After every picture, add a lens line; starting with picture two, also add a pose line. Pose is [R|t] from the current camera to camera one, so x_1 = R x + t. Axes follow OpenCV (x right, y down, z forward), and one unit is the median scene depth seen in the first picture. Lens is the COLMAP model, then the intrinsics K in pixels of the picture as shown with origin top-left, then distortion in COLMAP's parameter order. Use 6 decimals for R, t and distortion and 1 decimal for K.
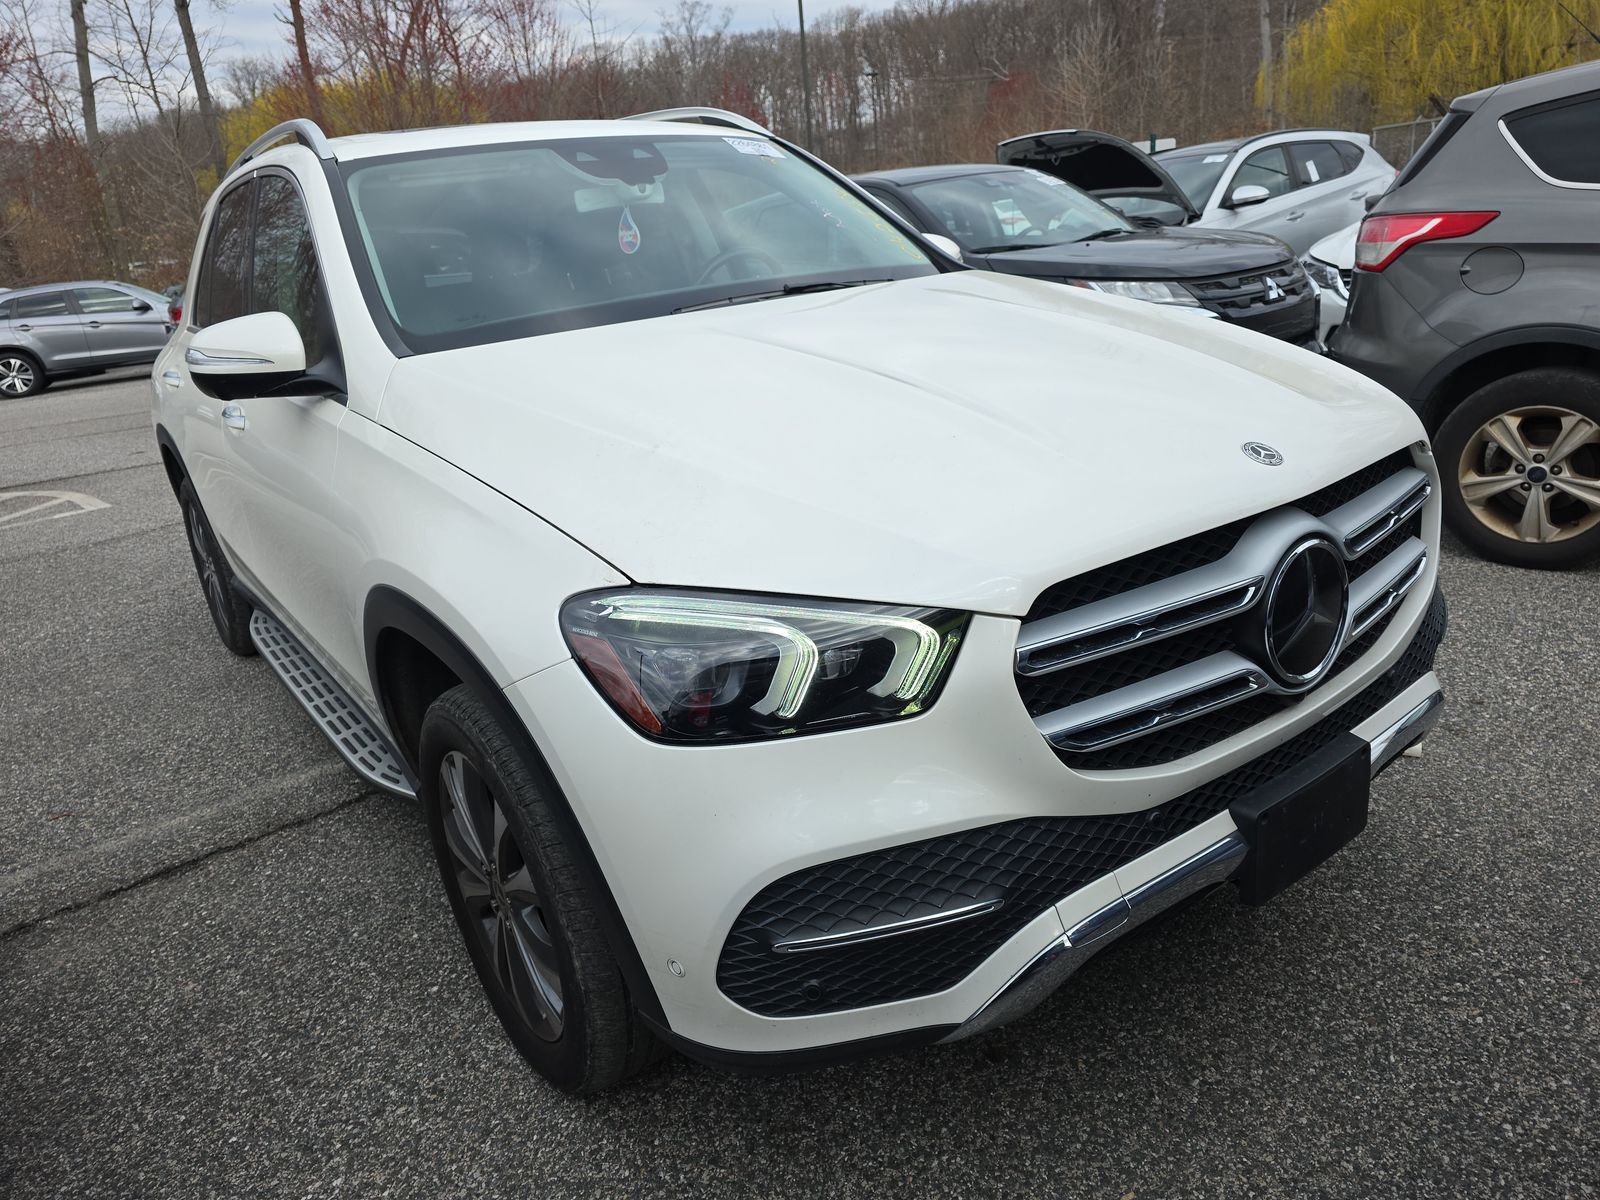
lens RADIAL K [[1242.8, 0, 801.5], [0, 1242.8, 572.2], [0, 0, 1]] dist [0.067919, -0.076762]
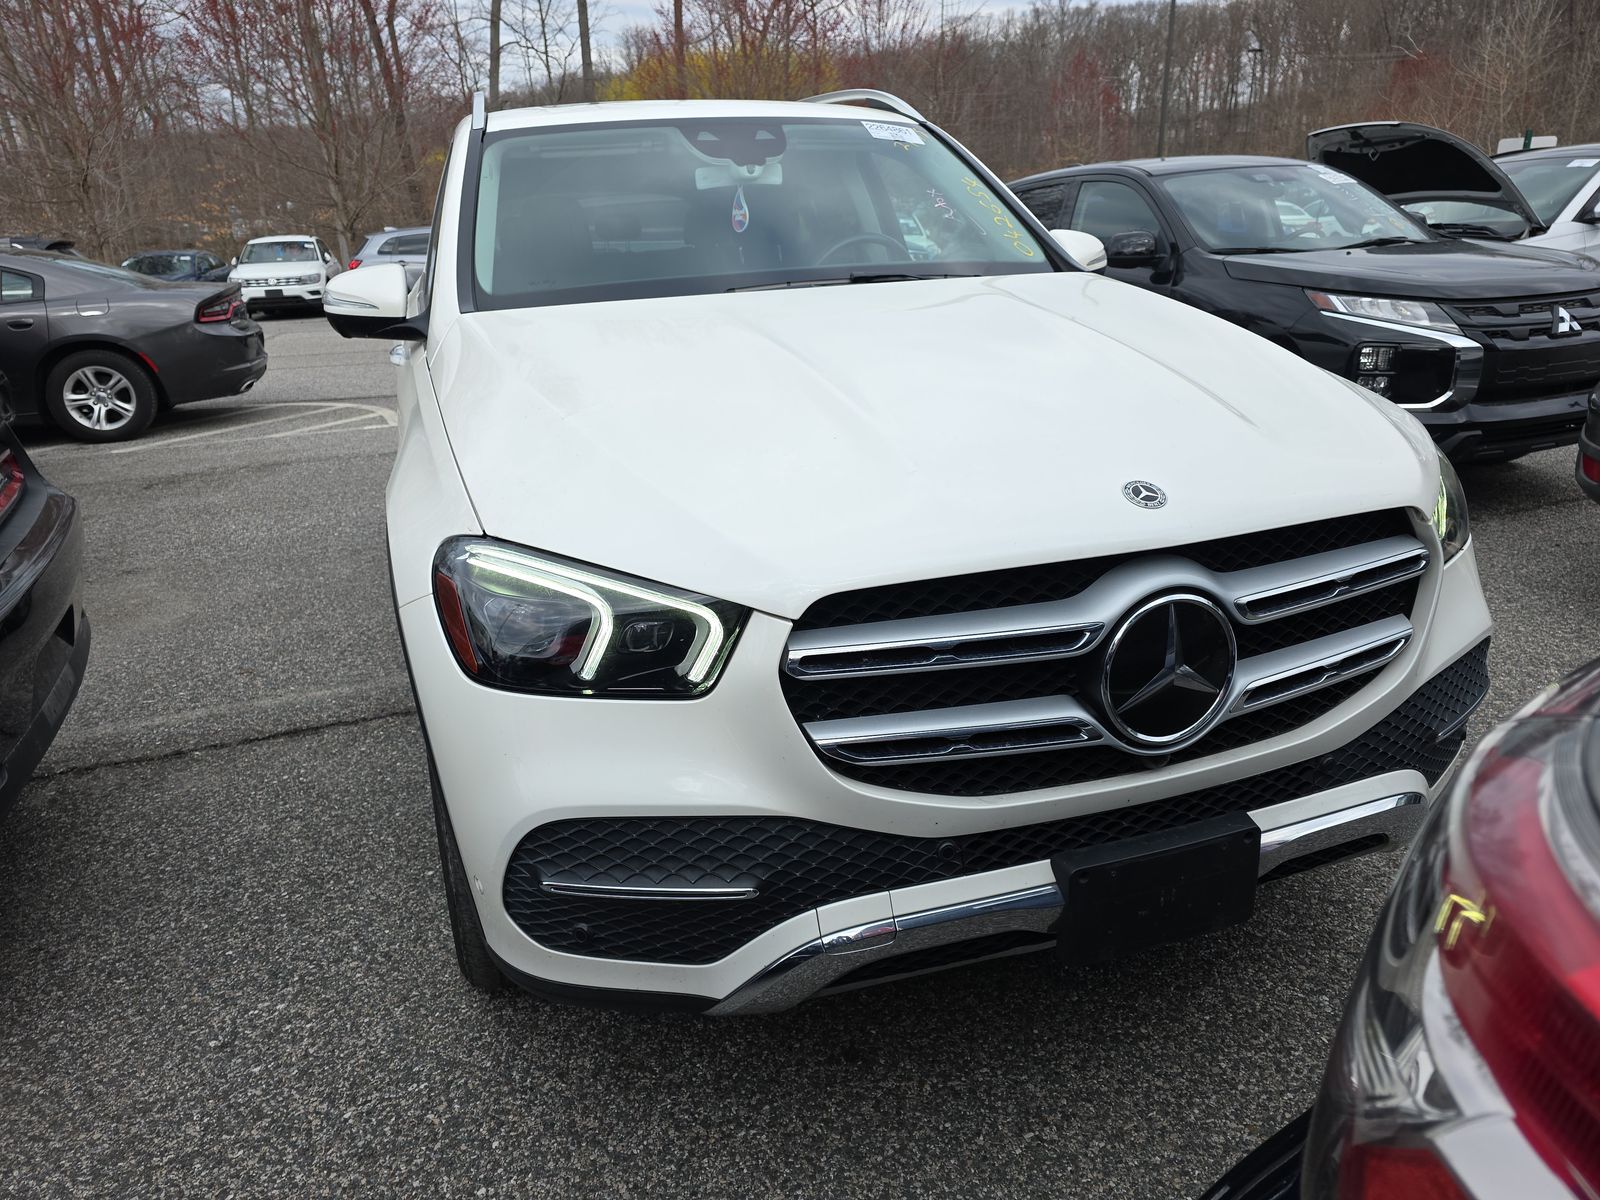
lens RADIAL K [[1256.5, 0, 800.0], [0, 1256.5, 600.0], [0, 0, 1]] dist [0.067266, -0.071107]
pose [[0.938198, 0.155357, -0.309272, 0.280052], [-0.143750, 0.987786, 0.060120, -0.024061], [0.314834, -0.011946, 0.949071, 0.018248]]
